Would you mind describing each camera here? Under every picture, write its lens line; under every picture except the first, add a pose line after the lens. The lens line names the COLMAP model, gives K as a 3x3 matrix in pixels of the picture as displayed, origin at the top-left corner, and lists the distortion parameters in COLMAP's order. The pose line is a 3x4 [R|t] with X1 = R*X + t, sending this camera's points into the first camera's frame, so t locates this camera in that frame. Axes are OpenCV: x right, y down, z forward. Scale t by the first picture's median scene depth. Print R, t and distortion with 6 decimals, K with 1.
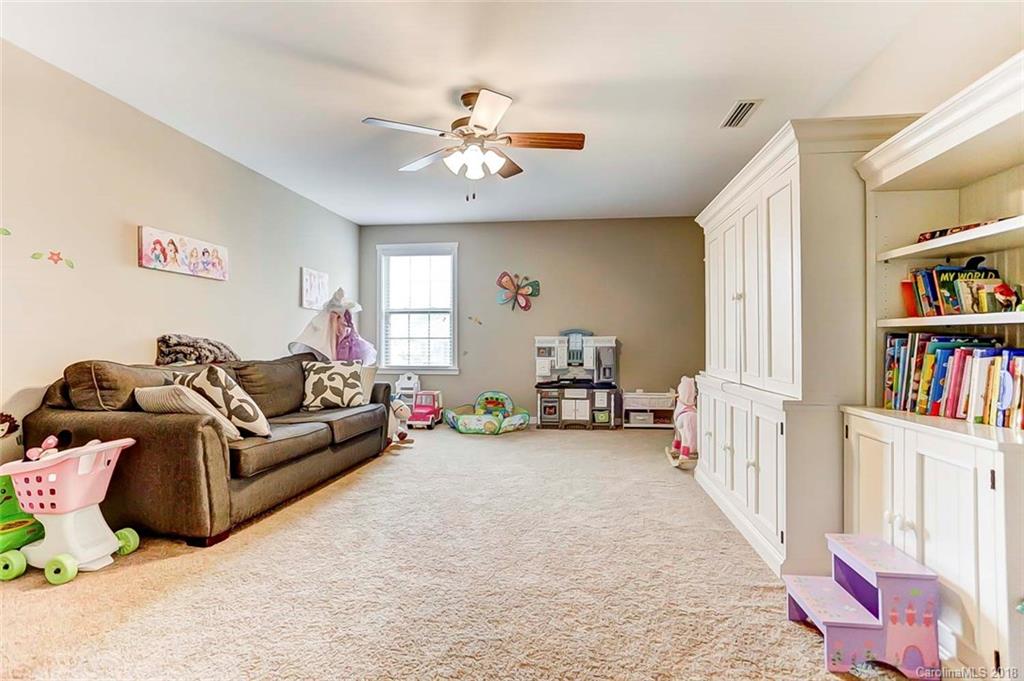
lens RADIAL K [[497.0, 0, 515.2], [0, 497.0, 336.9], [0, 0, 1]] dist [-0.001535, 0.004579]
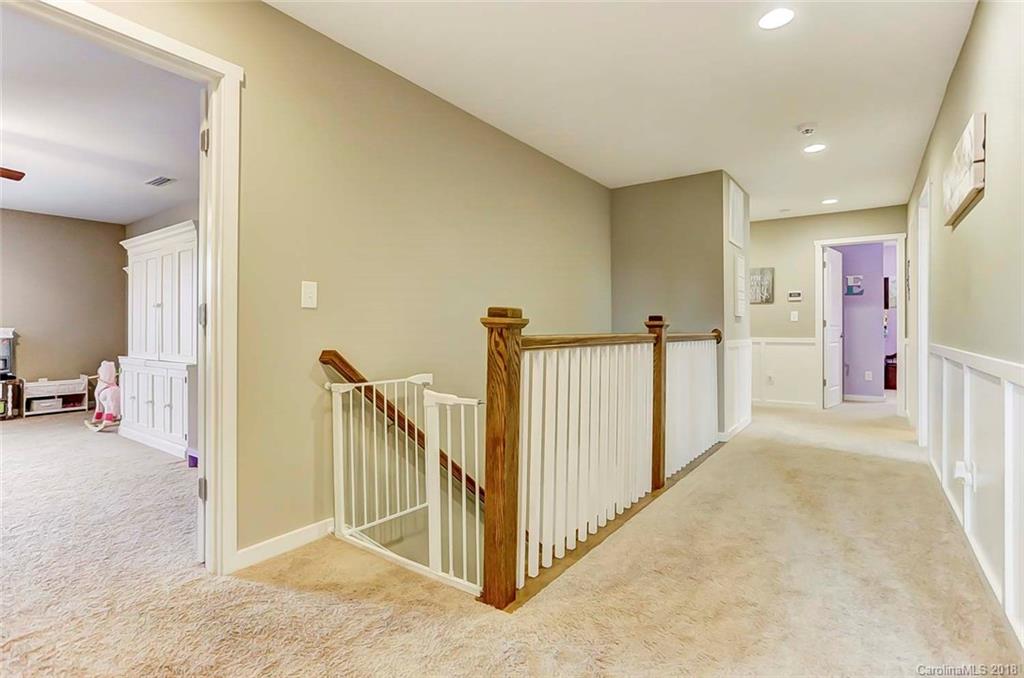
lens RADIAL K [[497.0, 0, 514.7], [0, 497.0, 330.9], [0, 0, 1]] dist [-0.001535, 0.004579]
pose [[0.478348, 0.003065, 0.878165, -0.211713], [-0.010581, 0.999941, 0.002273, -0.008323], [-0.878106, -0.010380, 0.478353, -0.402311]]
